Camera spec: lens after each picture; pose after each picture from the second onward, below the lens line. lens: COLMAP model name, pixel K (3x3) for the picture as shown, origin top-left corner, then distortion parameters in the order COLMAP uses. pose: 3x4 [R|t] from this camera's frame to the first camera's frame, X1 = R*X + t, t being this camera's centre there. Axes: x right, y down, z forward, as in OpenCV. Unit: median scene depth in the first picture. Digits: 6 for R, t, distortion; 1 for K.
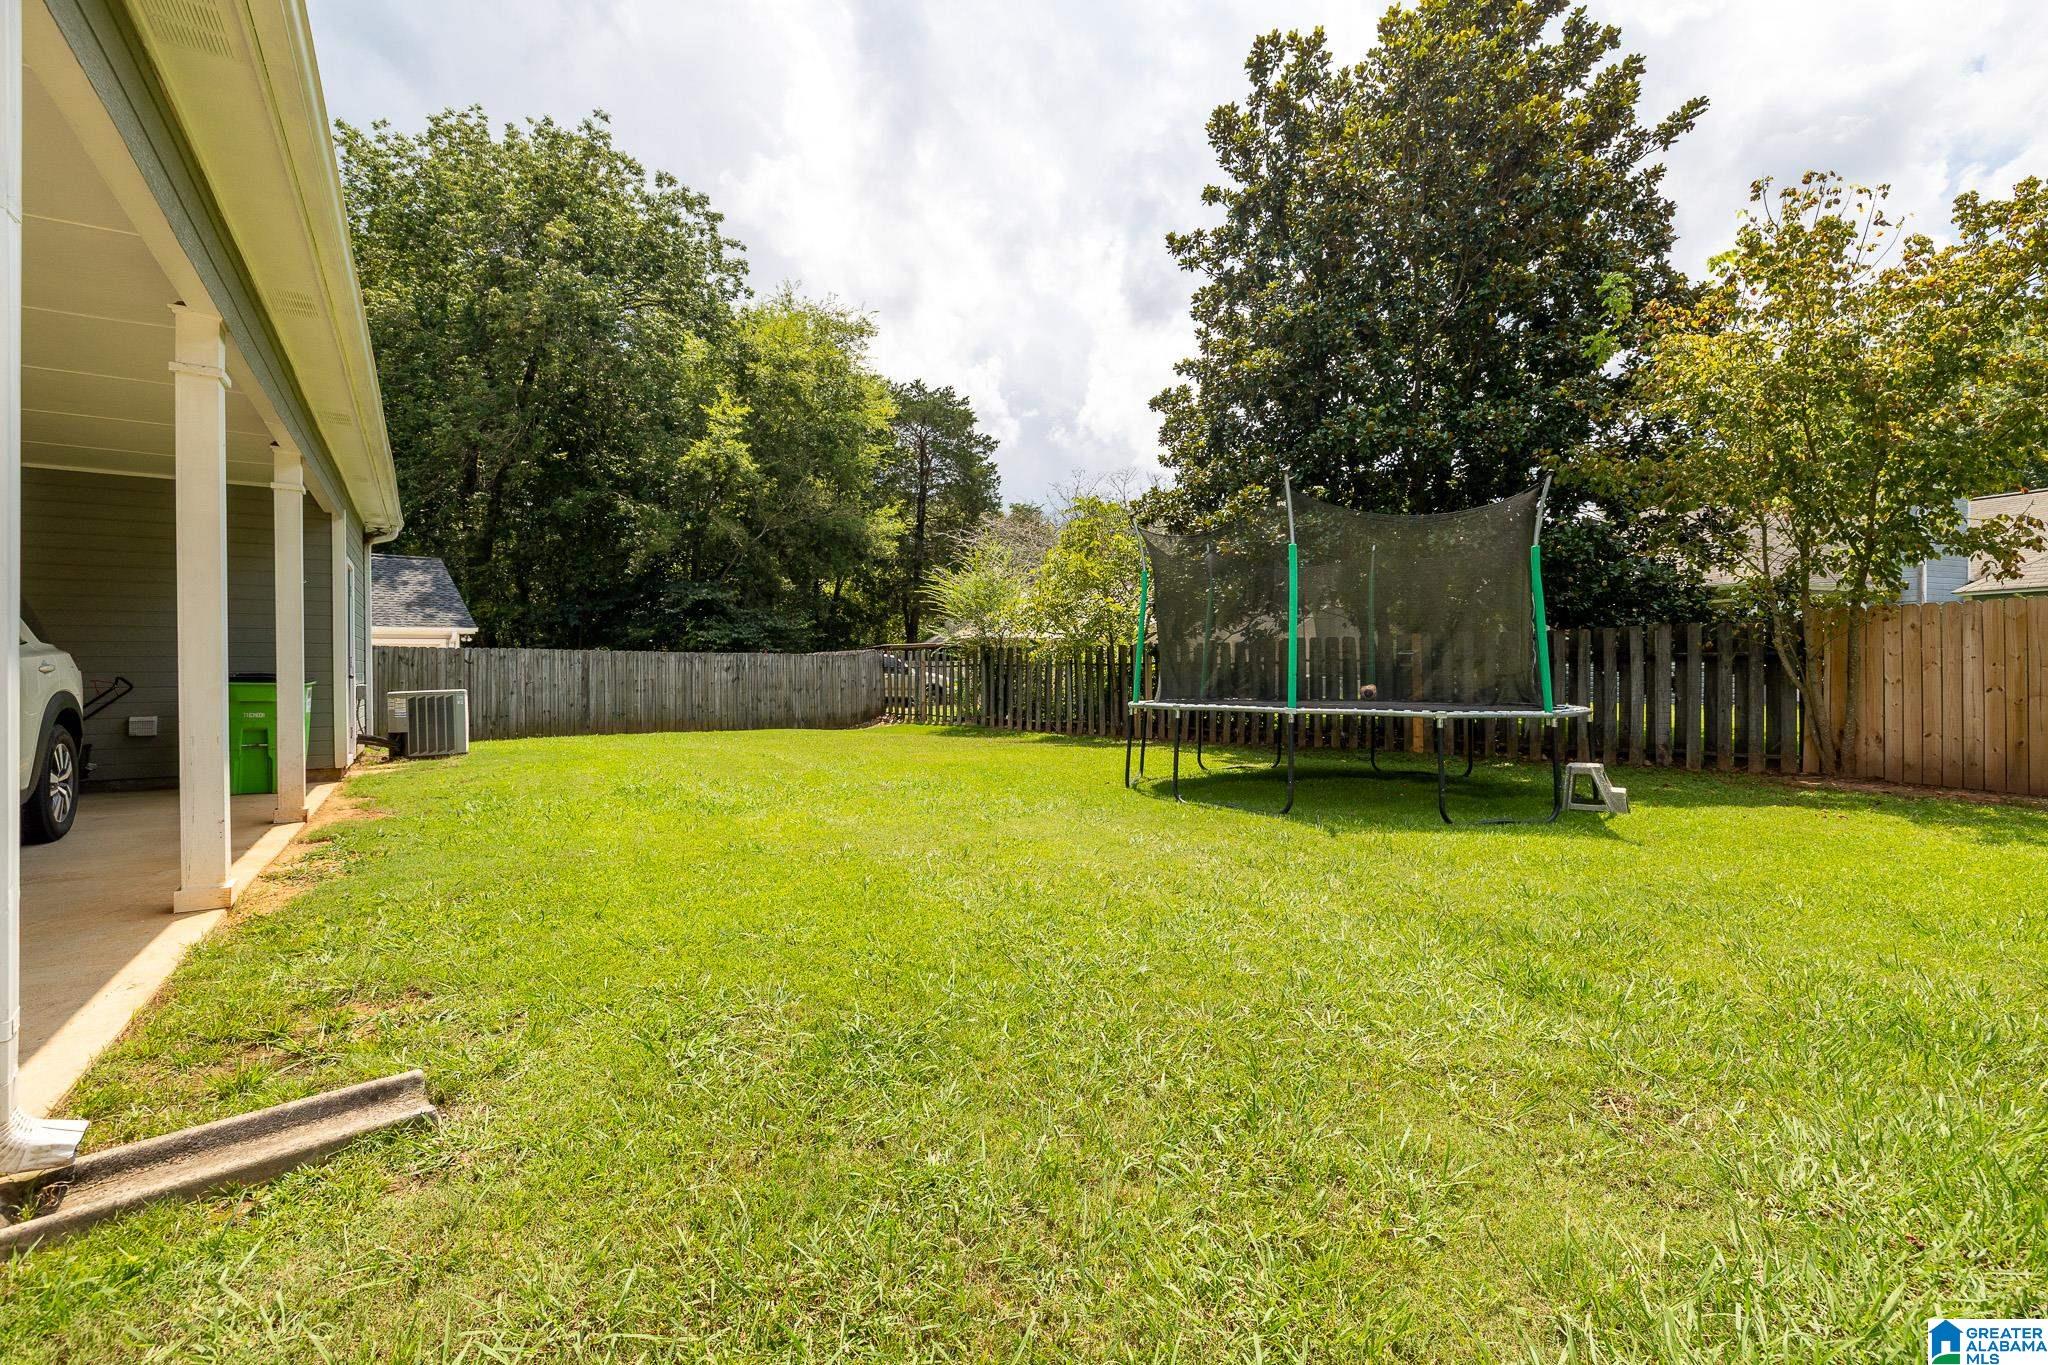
lens RADIAL K [[903.5, 0, 1024.4], [0, 903.5, 664.8], [0, 0, 1]] dist [0.001257, 0.009454]
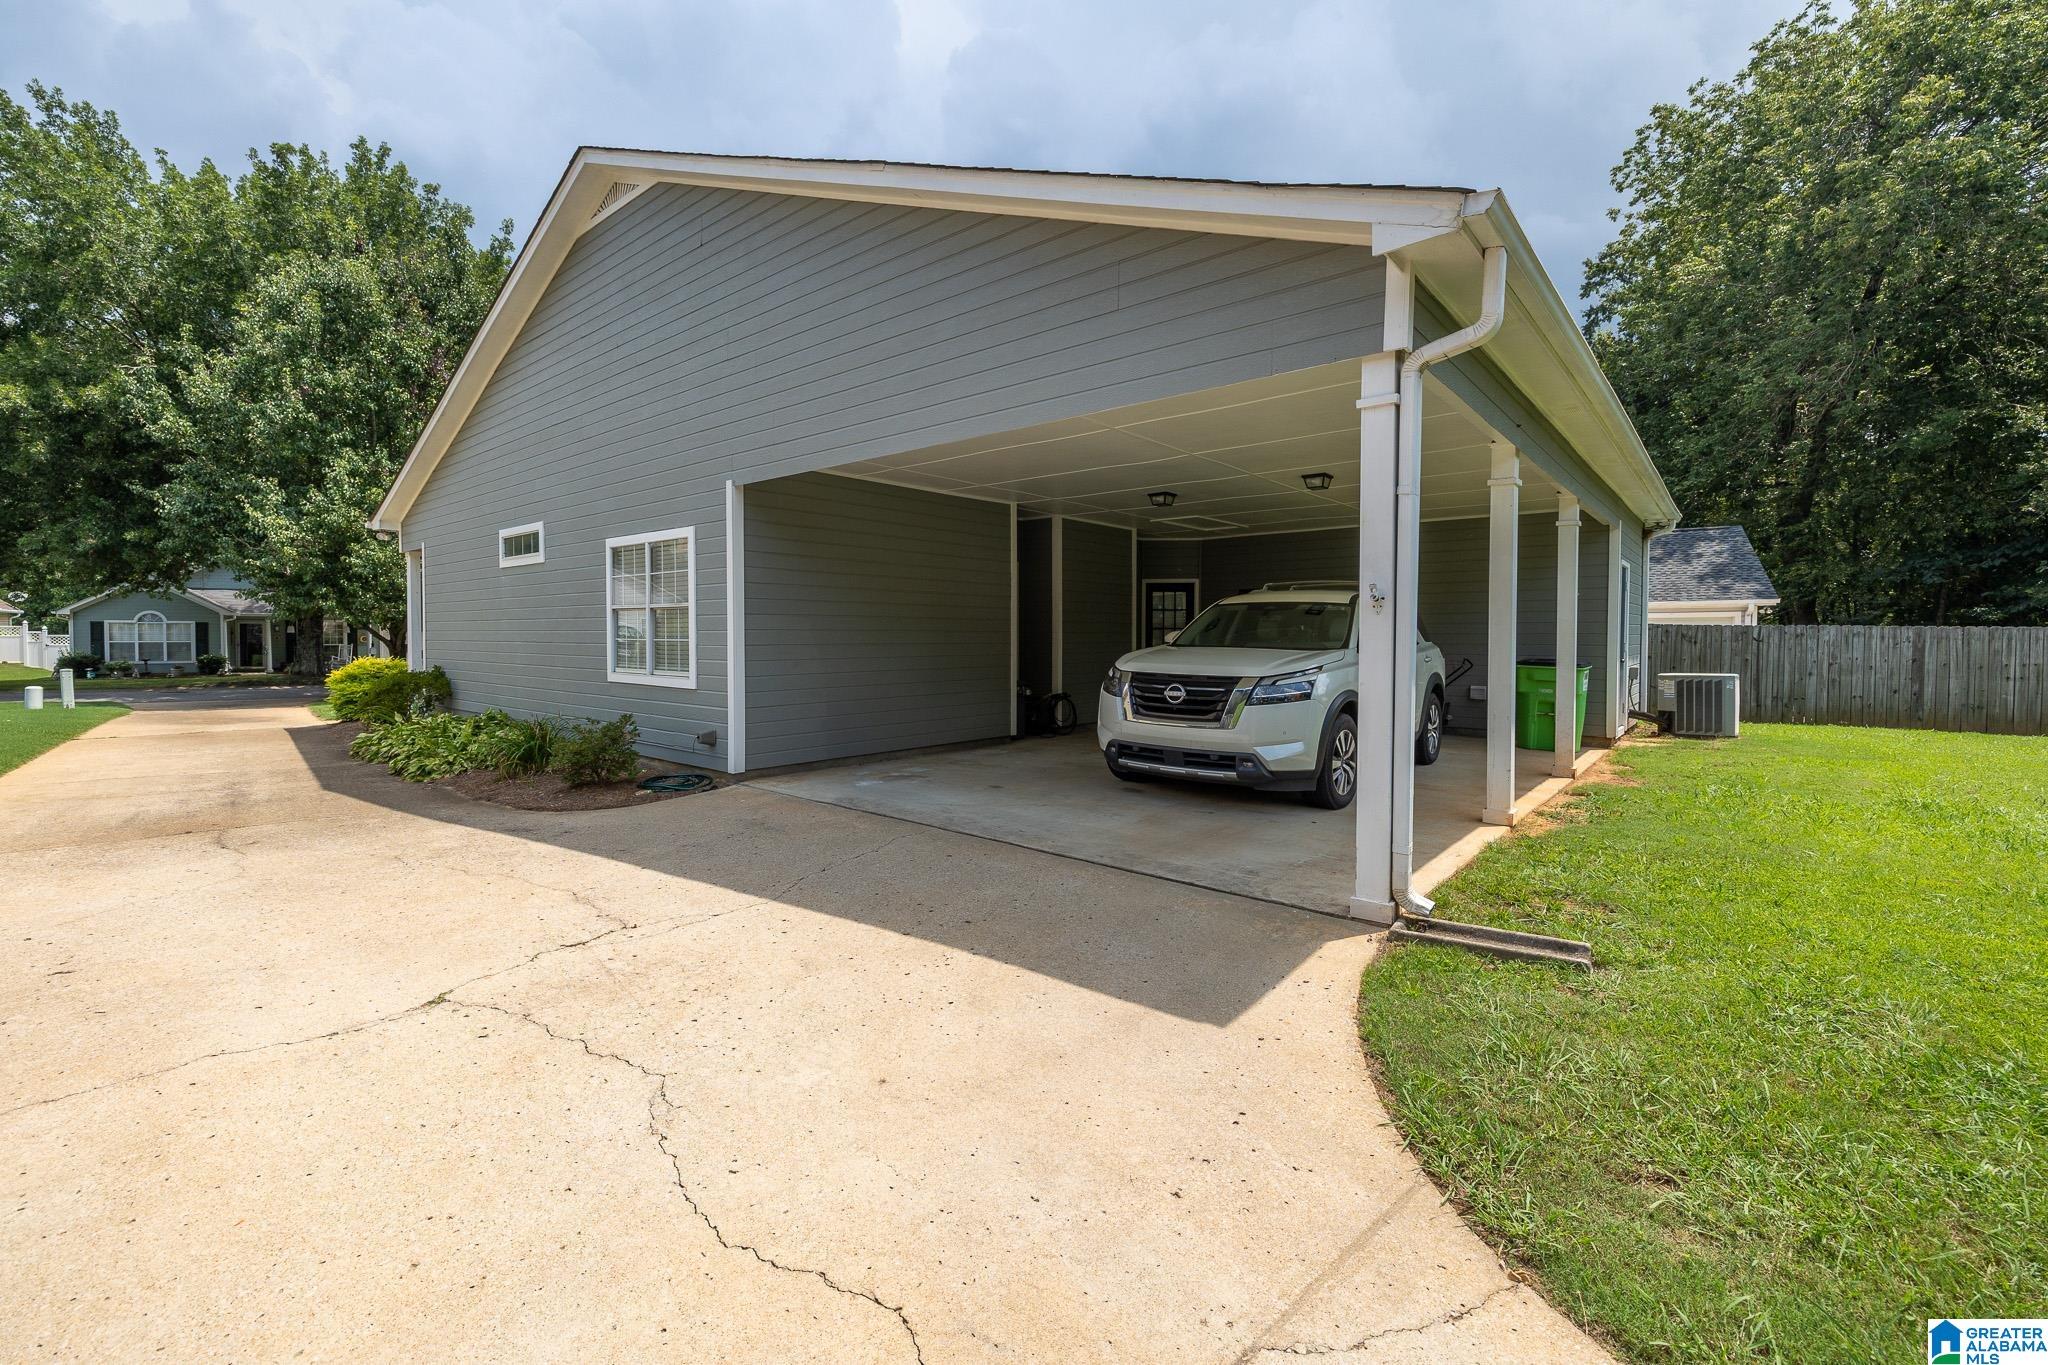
lens RADIAL K [[892.7, 0, 961.5], [0, 892.7, 650.3], [0, 0, 1]] dist [-0.001640, 0.000008]
pose [[0.264626, 0.029695, -0.963894, 0.123940], [-0.003077, 0.999547, 0.029948, -0.028212], [0.964346, -0.004959, 0.264598, -0.112557]]
